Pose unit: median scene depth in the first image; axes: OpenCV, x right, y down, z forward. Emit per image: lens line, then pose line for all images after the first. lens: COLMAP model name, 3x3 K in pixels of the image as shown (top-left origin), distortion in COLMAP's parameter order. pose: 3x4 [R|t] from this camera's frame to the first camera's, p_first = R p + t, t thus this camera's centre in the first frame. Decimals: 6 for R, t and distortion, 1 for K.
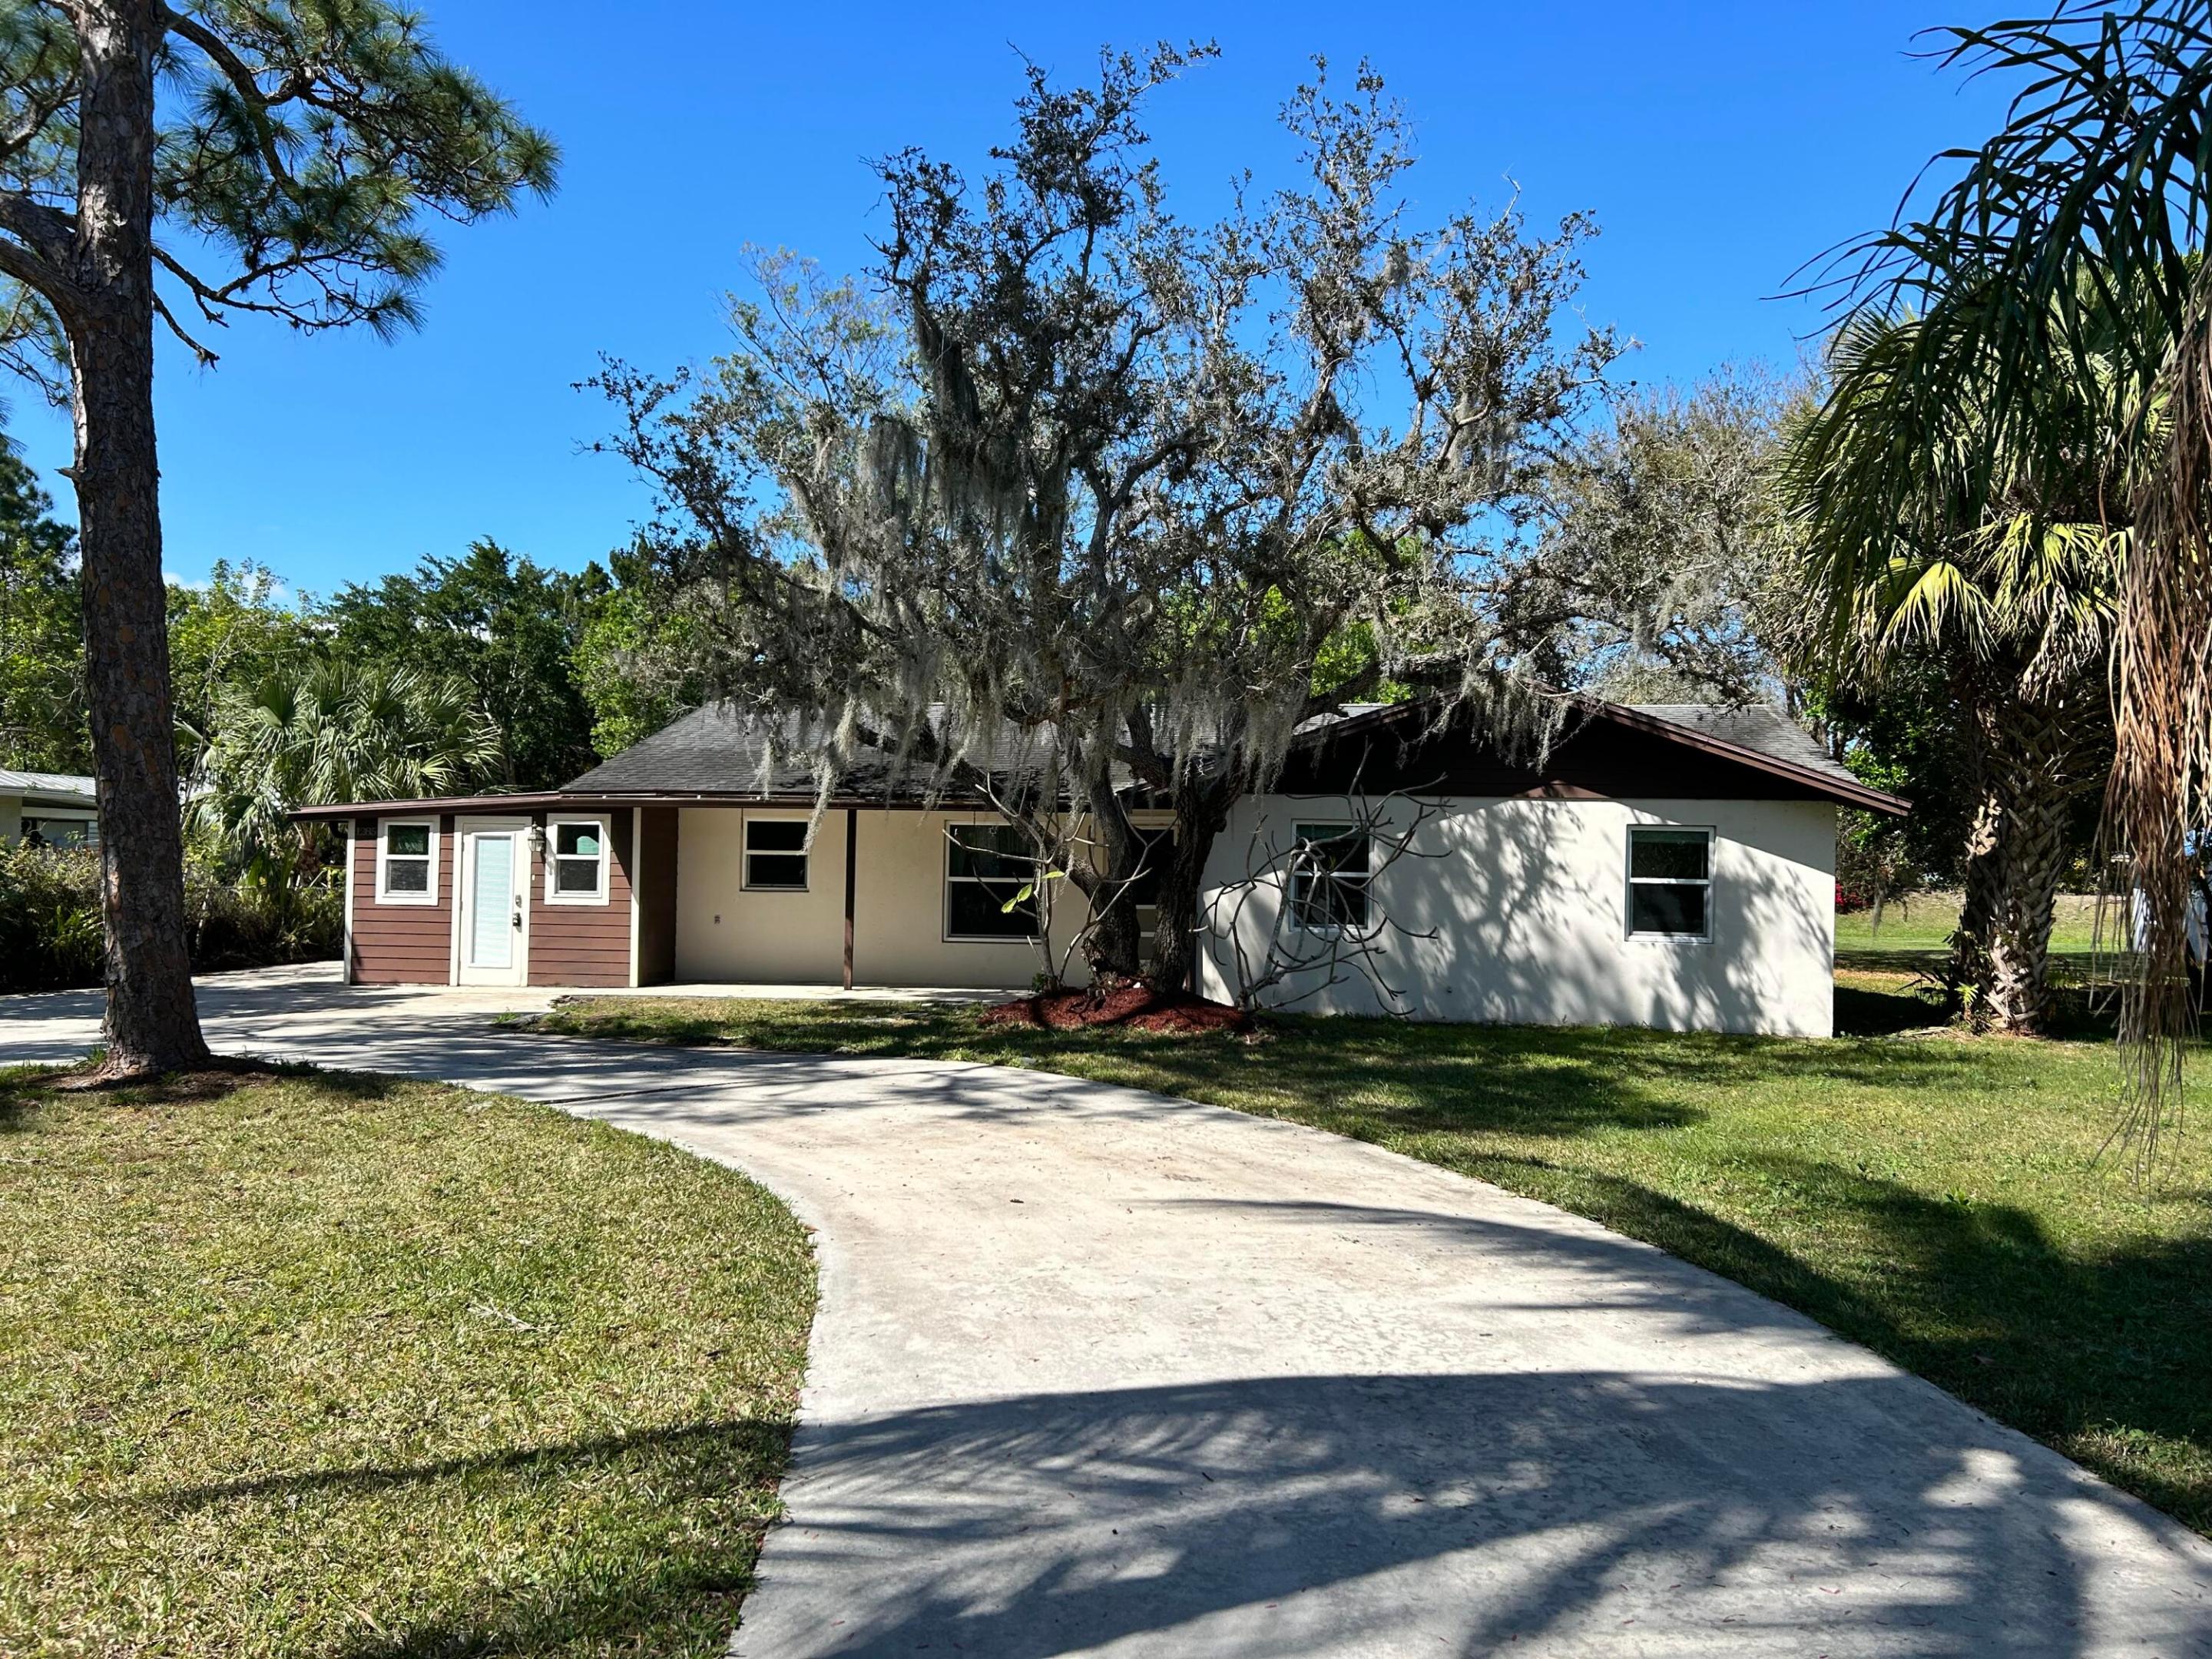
lens RADIAL K [[1697.6, 0, 1104.1], [0, 1697.6, 833.0], [0, 0, 1]] dist [0.039873, -0.052085]
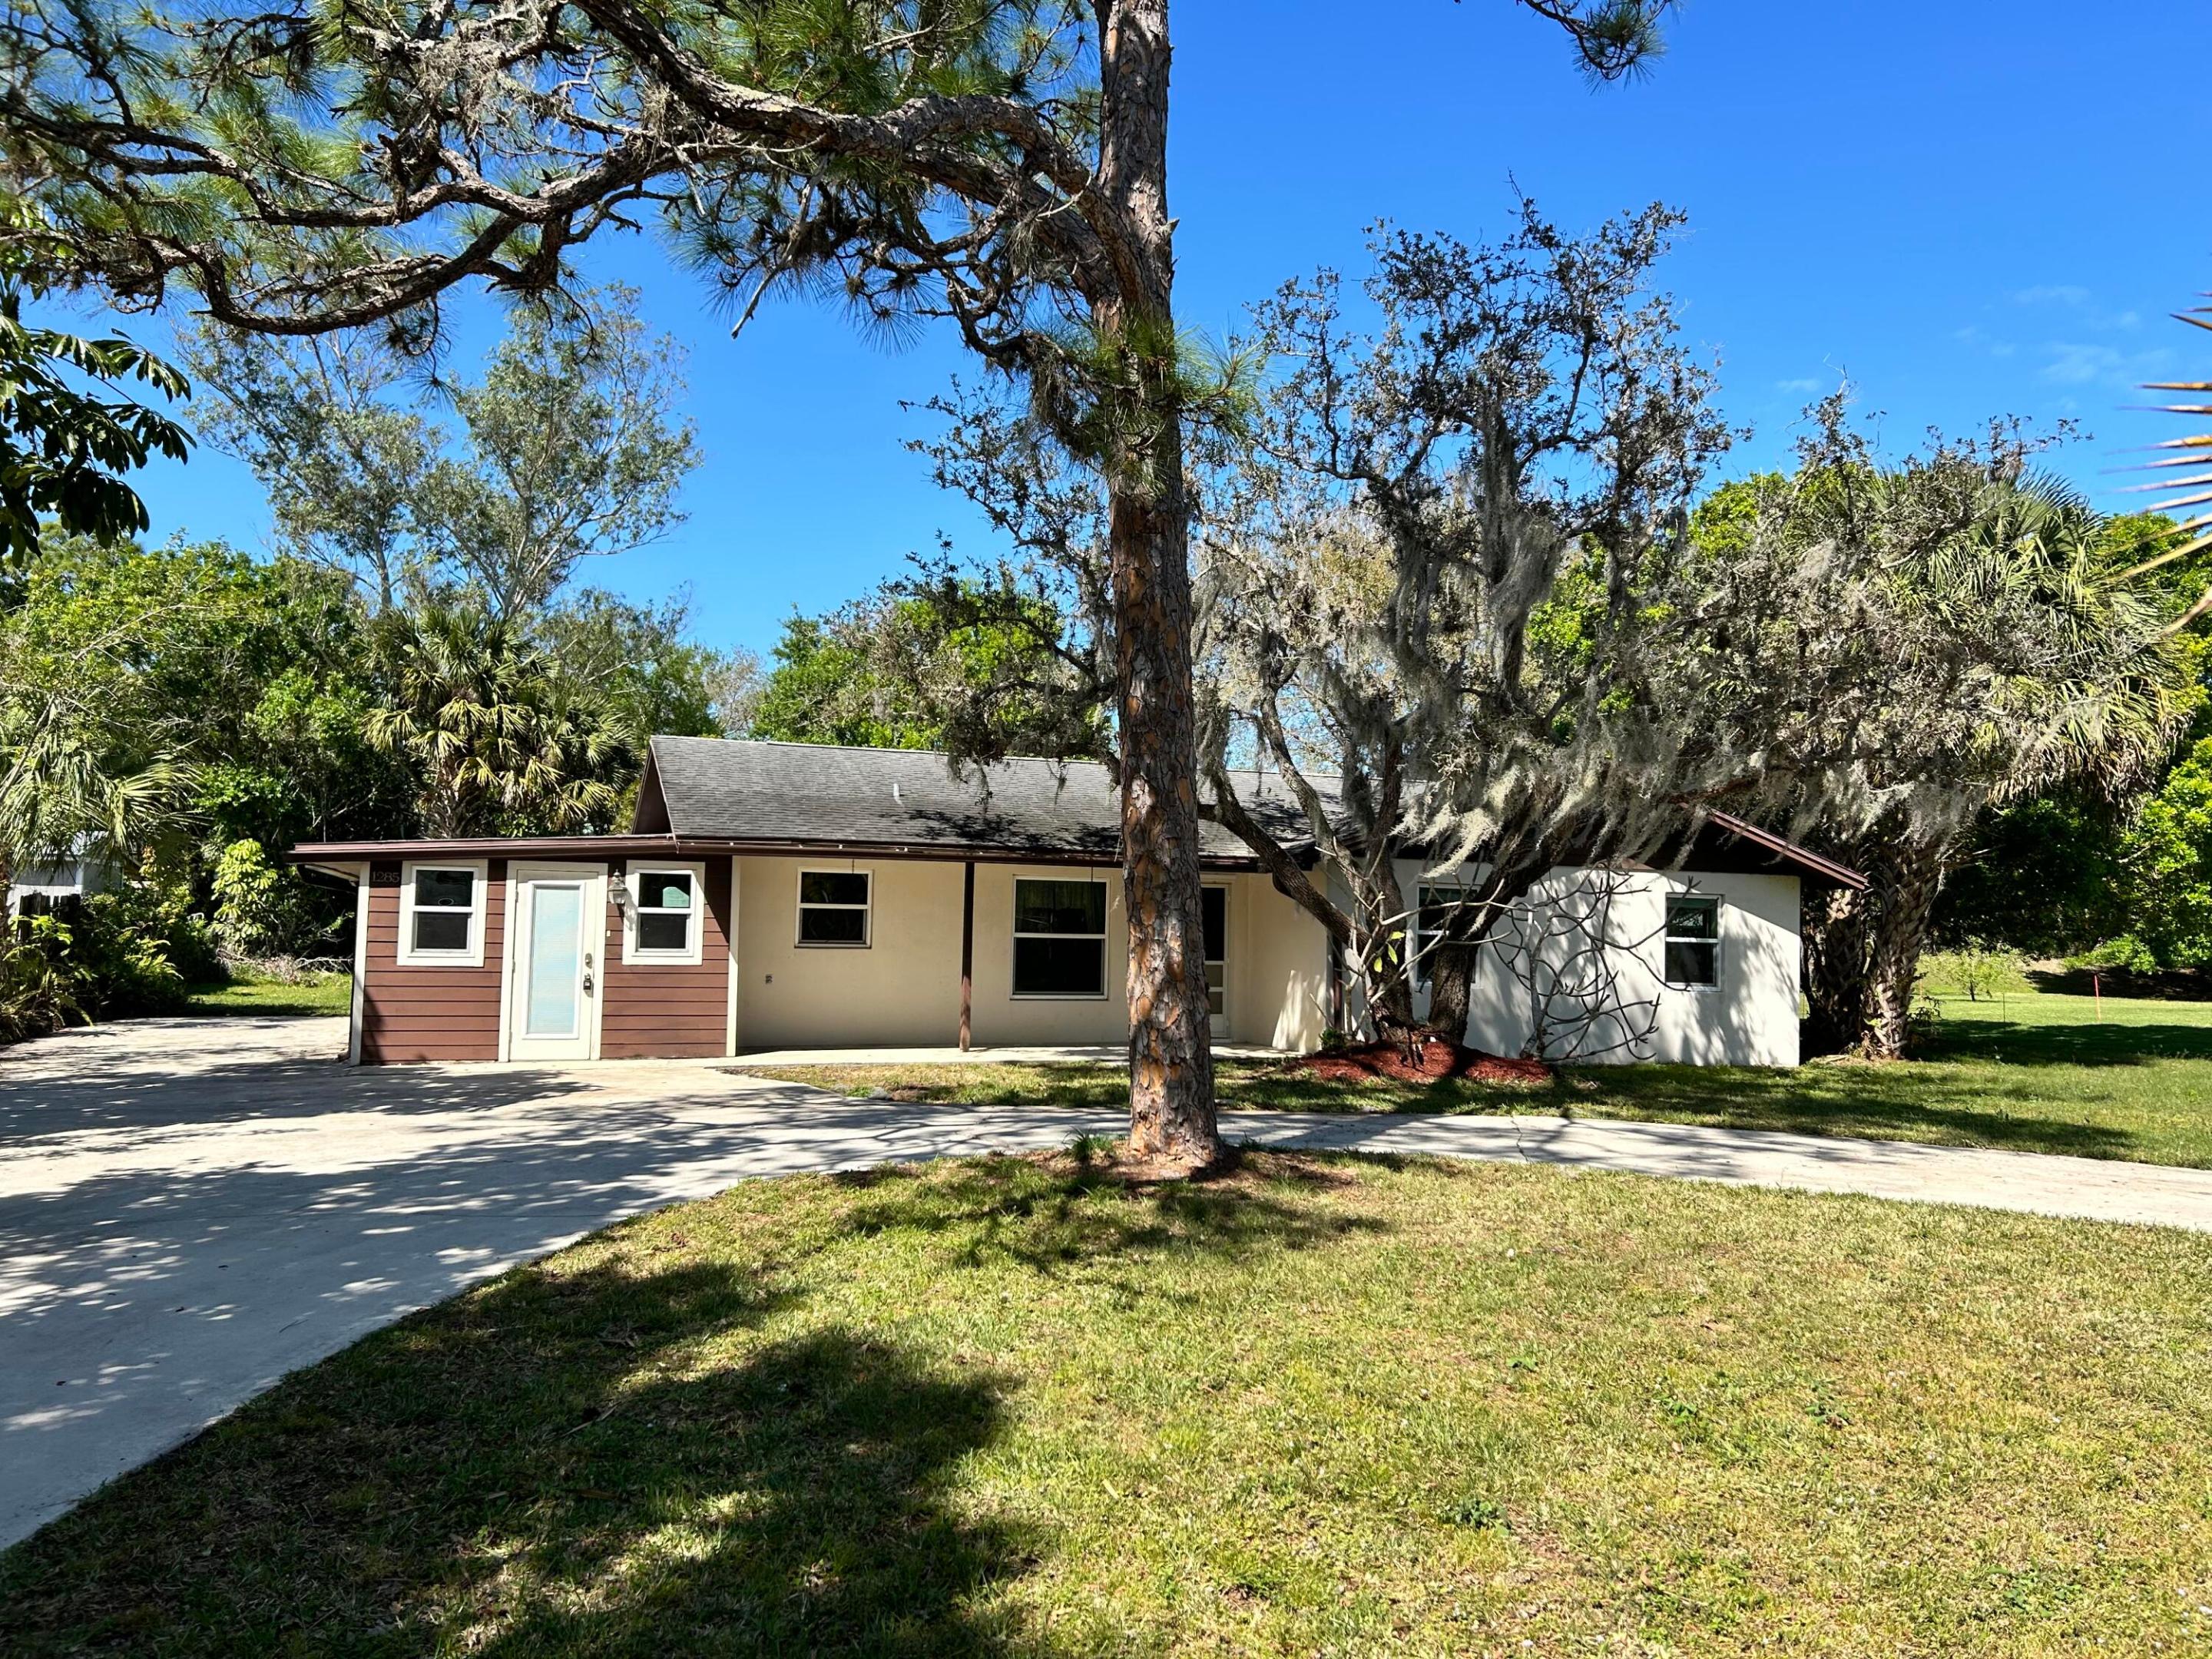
lens RADIAL K [[1697.6, 0, 1103.9], [0, 1697.6, 828.4], [0, 0, 1]] dist [0.039873, -0.052085]
pose [[0.888129, 0.029367, 0.458655, -0.513618], [-0.016573, 0.999354, -0.031896, -0.004074], [-0.459295, 0.020727, 0.888042, 0.109001]]
